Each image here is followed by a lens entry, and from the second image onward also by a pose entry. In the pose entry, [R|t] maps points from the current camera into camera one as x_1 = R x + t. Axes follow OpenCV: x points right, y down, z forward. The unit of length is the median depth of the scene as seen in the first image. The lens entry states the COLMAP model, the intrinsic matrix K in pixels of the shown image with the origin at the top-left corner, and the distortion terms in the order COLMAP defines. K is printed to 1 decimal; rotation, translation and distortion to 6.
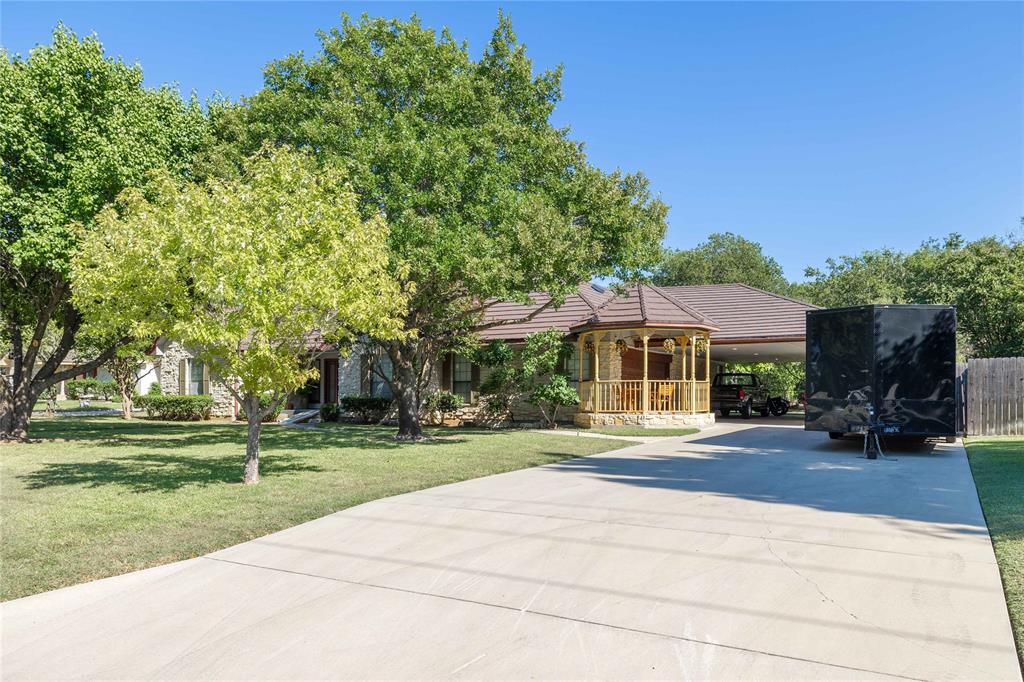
lens RADIAL K [[744.5, 0, 512.5], [0, 744.5, 394.0], [0, 0, 1]] dist [-0.004424, -0.001177]
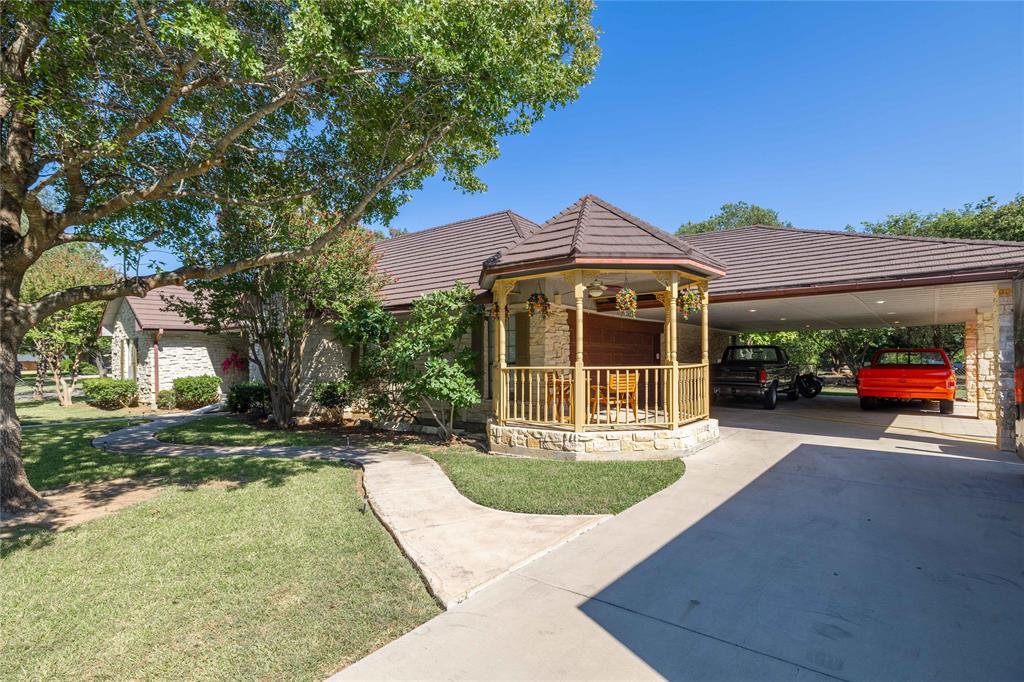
lens RADIAL K [[517.5, 0, 513.6], [0, 517.5, 355.7], [0, 0, 1]] dist [-0.000736, -0.000154]
pose [[0.990502, -0.013524, -0.136829, 0.168278], [0.012822, 0.999900, -0.006013, -0.022959], [0.136897, 0.004201, 0.990576, 0.575109]]
